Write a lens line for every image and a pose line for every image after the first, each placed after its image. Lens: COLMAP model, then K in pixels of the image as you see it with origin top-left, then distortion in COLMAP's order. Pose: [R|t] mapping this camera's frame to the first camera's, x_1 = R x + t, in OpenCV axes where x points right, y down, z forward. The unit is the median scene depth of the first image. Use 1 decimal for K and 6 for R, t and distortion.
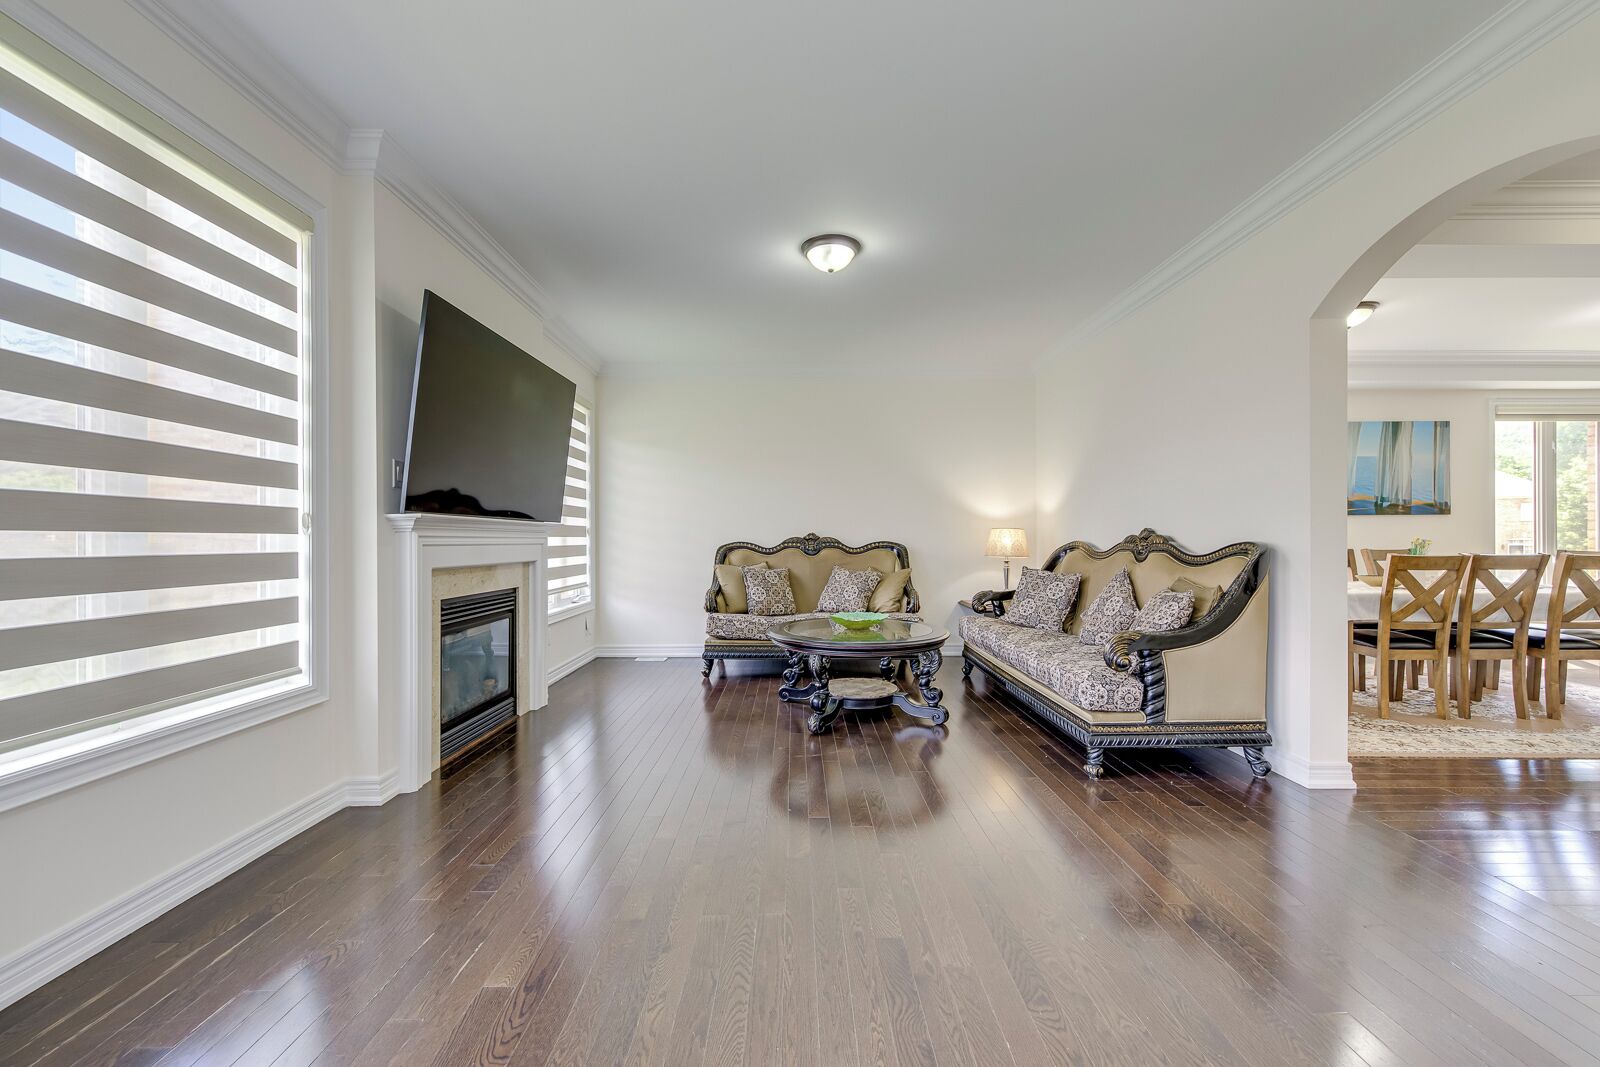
lens RADIAL K [[638.7, 0, 799.6], [0, 638.7, 542.3], [0, 0, 1]] dist [0.000134, 0.000505]
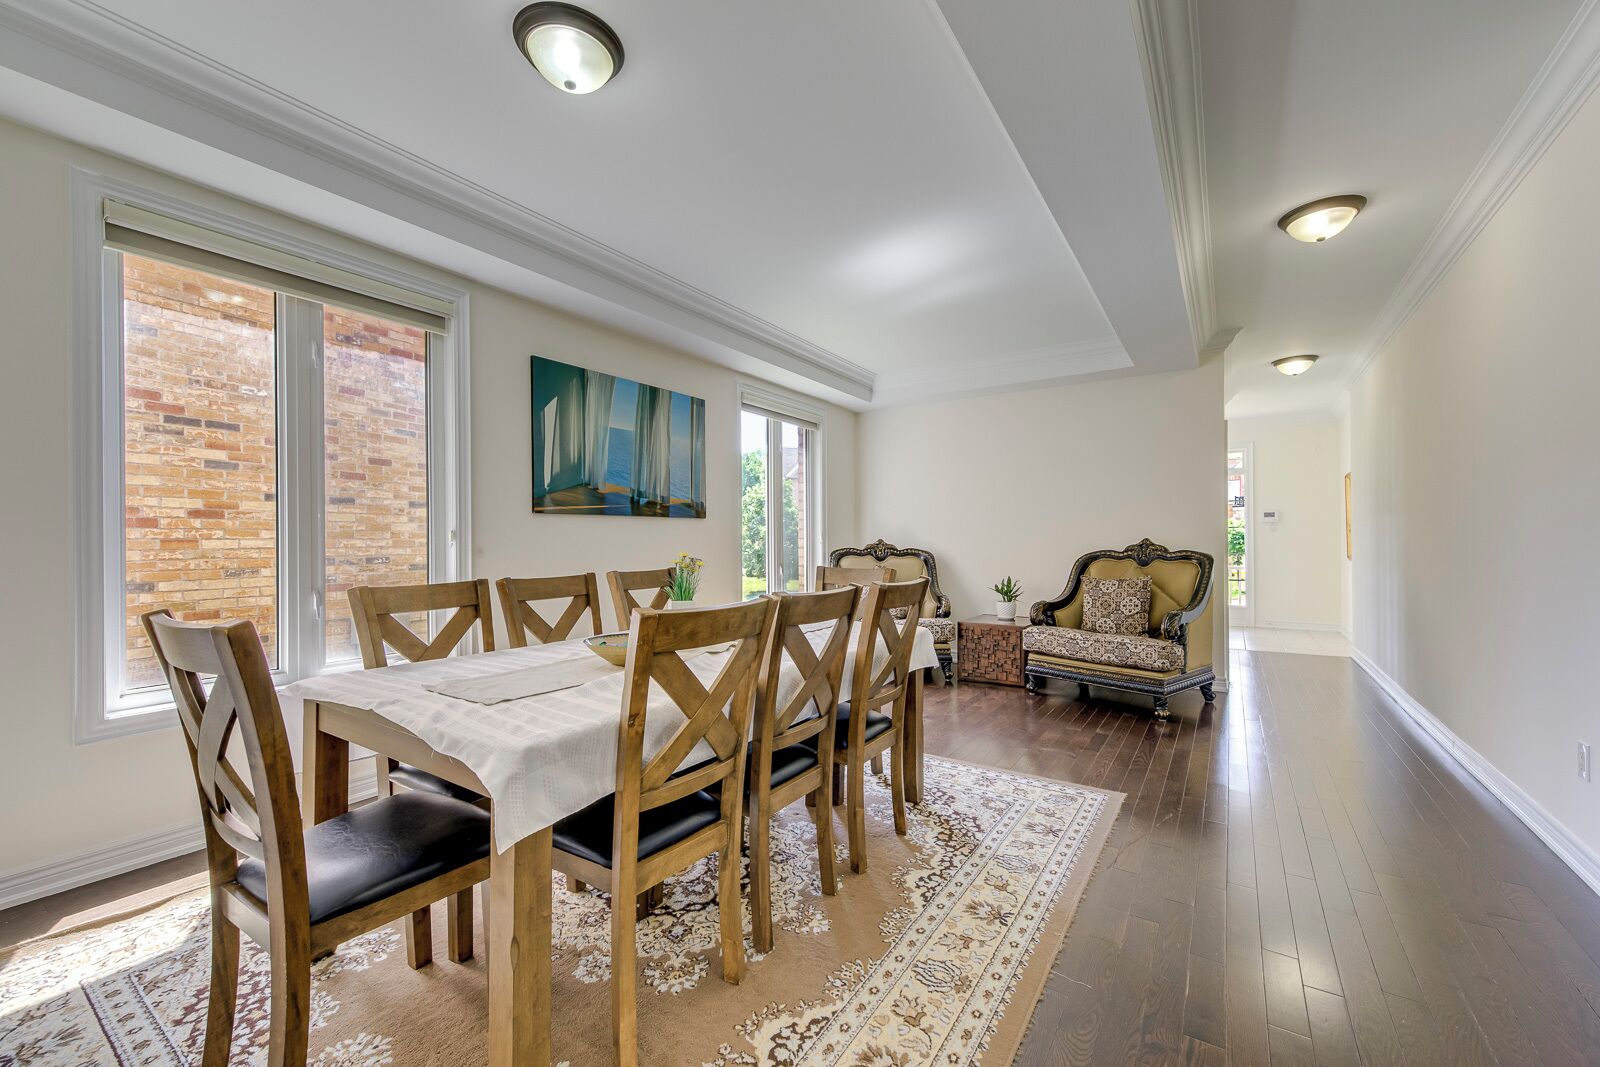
lens RADIAL K [[638.7, 0, 800.0], [0, 638.7, 540.8], [0, 0, 1]] dist [0.000134, 0.000505]
pose [[0.563184, 0.000237, 0.826332, 0.662000], [0.006476, 0.999968, -0.004700, -0.017232], [-0.826306, 0.007998, 0.563164, 0.704447]]
